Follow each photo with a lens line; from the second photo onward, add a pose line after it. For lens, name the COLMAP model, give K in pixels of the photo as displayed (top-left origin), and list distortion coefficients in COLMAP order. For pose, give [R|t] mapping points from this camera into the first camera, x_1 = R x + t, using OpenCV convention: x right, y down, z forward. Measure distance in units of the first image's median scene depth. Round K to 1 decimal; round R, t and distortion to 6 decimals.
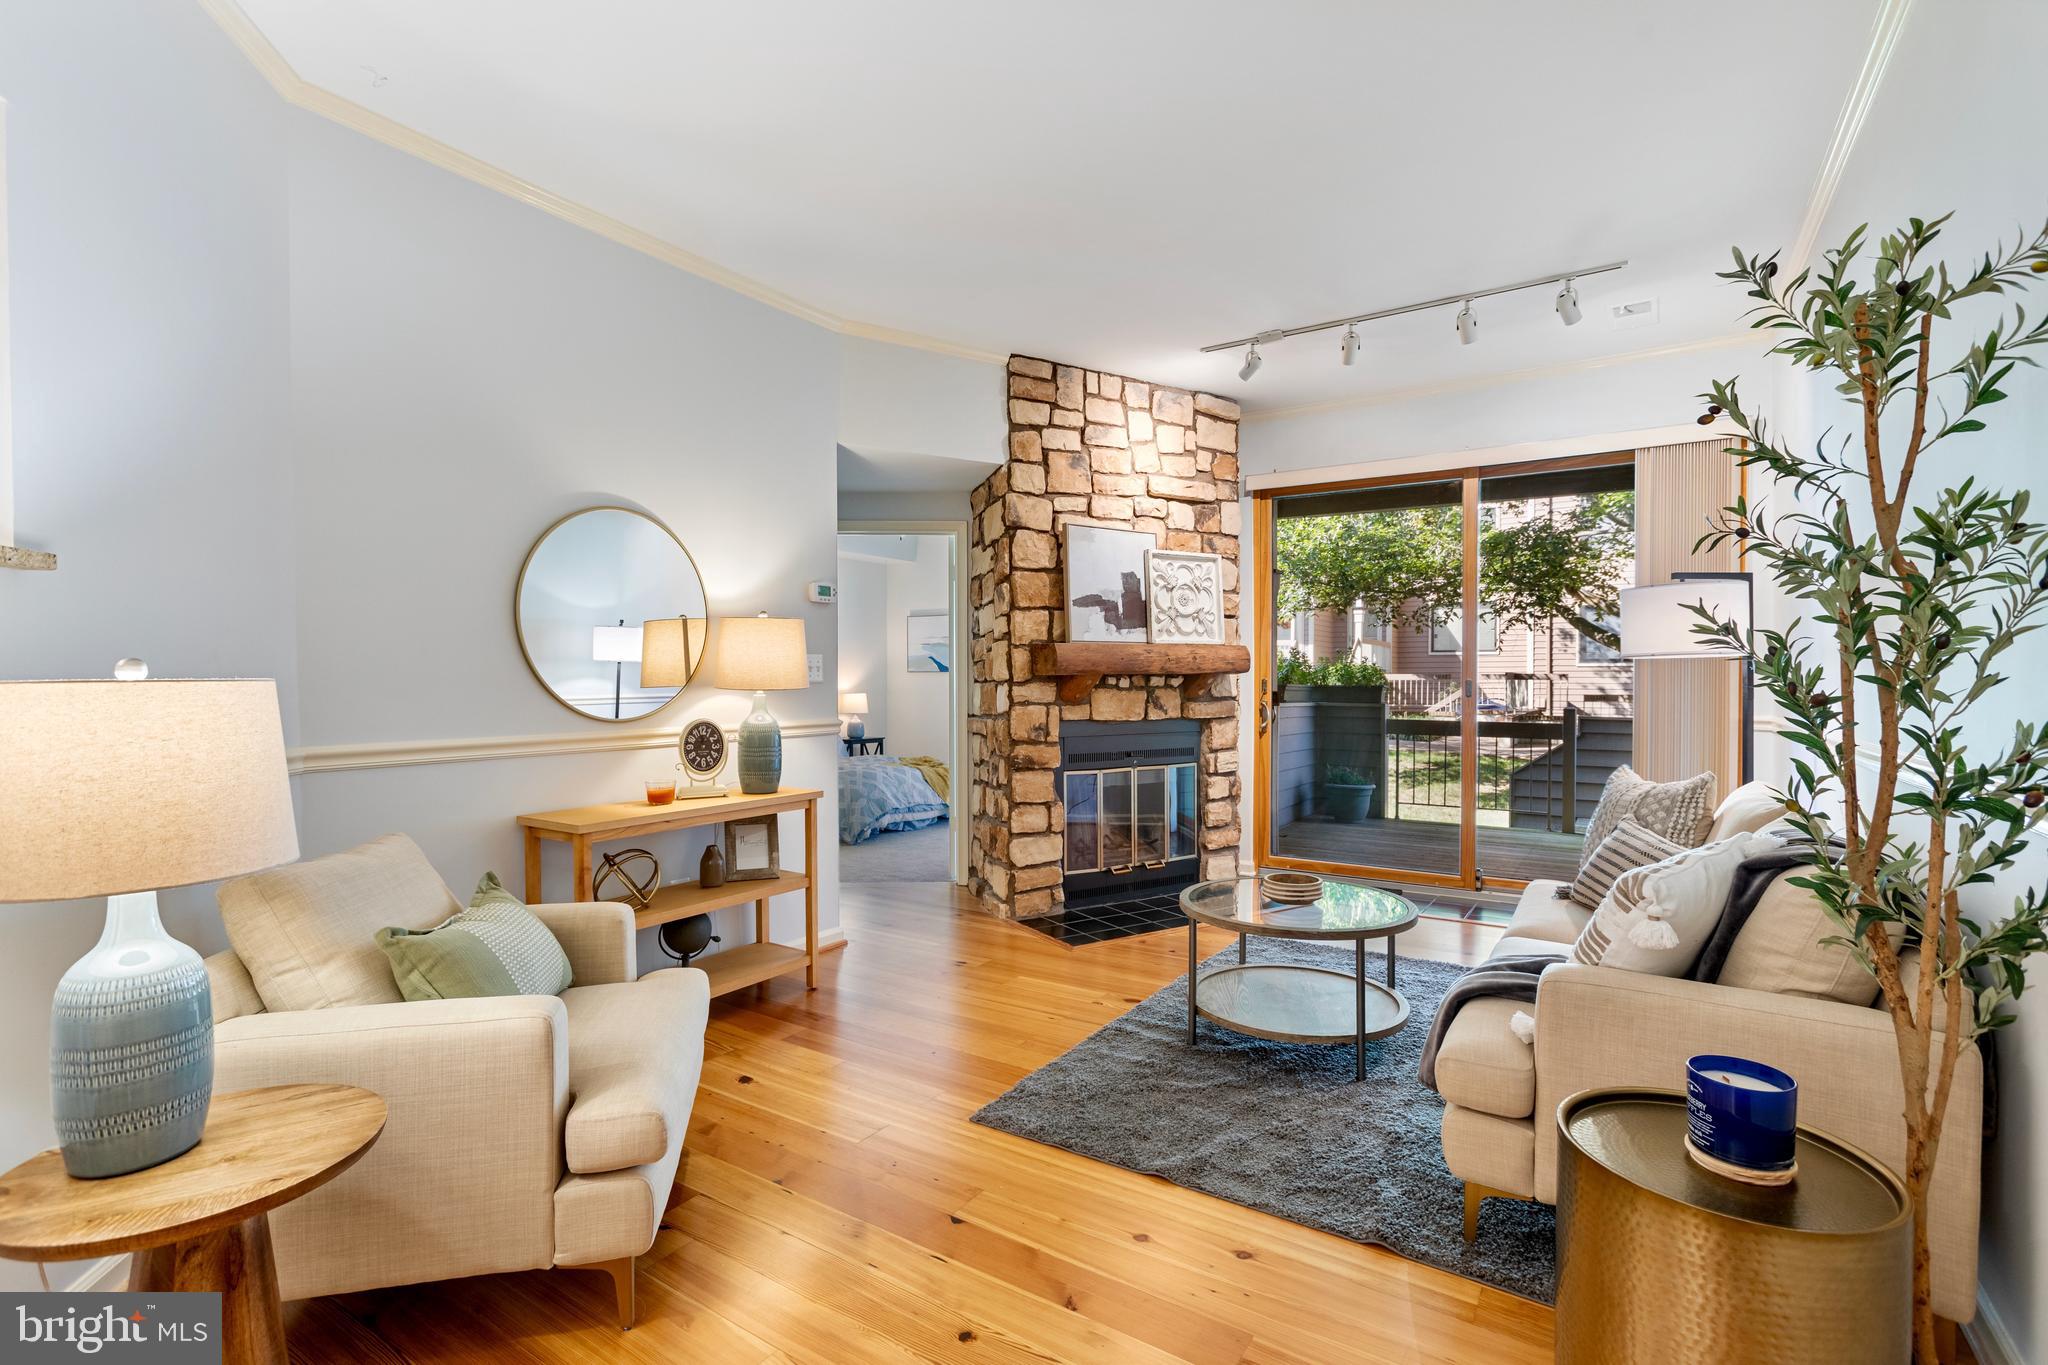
lens RADIAL K [[942.1, 0, 1024.7], [0, 942.1, 702.7], [0, 0, 1]] dist [0.019959, 0.000651]
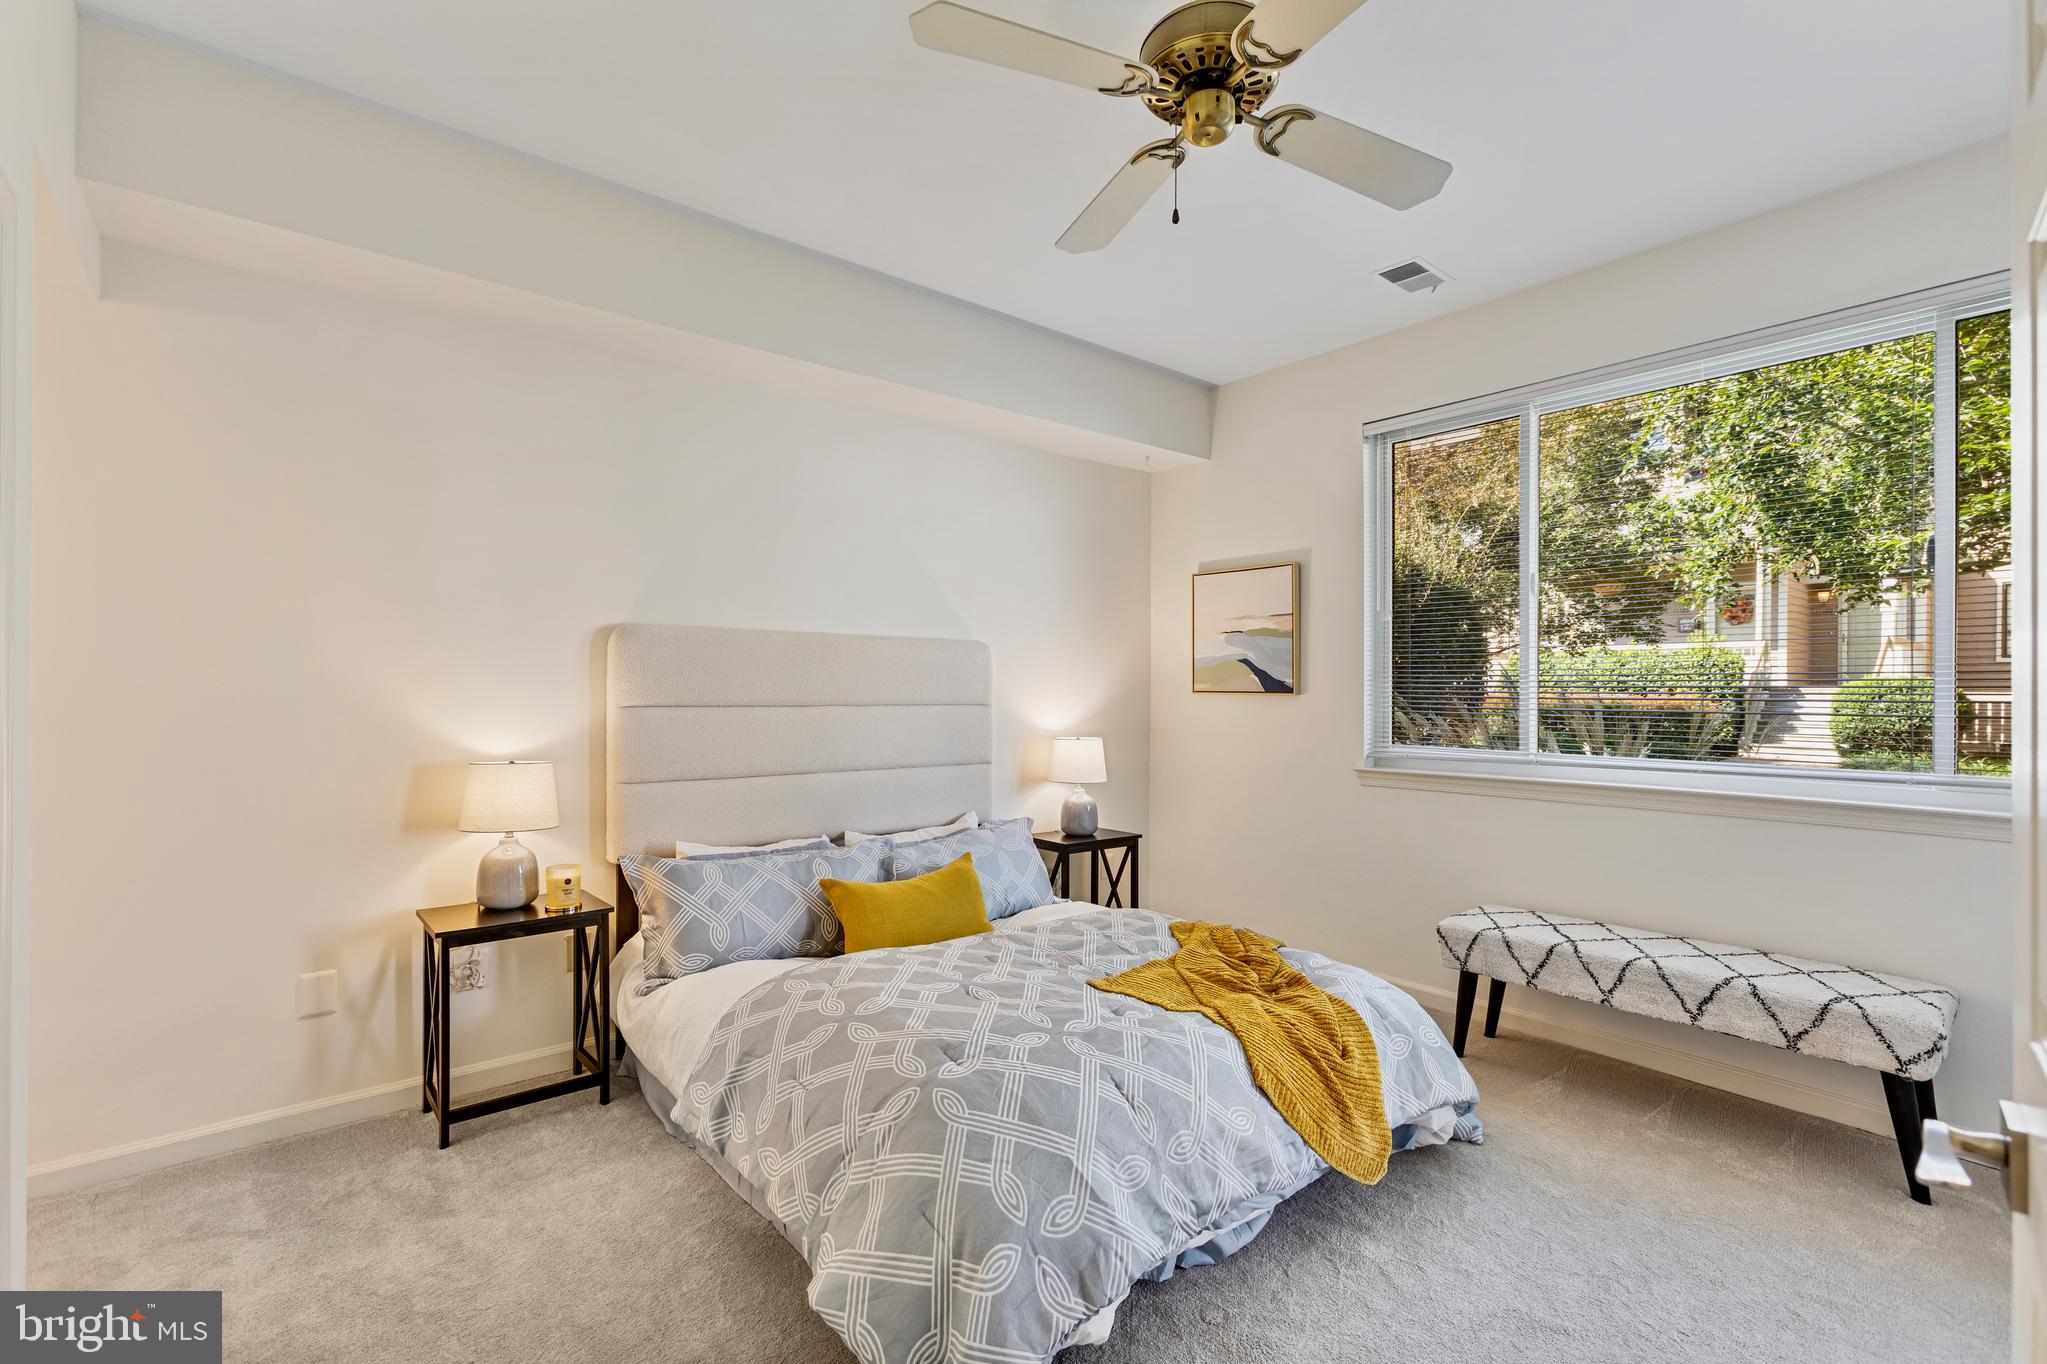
lens RADIAL K [[929.8, 0, 1021.8], [0, 929.8, 691.0], [0, 0, 1]] dist [0.025570, 0.000127]
pose [[0.954550, 0.004639, -0.298016, -0.184801], [-0.011807, 0.999683, -0.022258, -0.060053], [0.297818, 0.024765, 0.954301, 1.453422]]
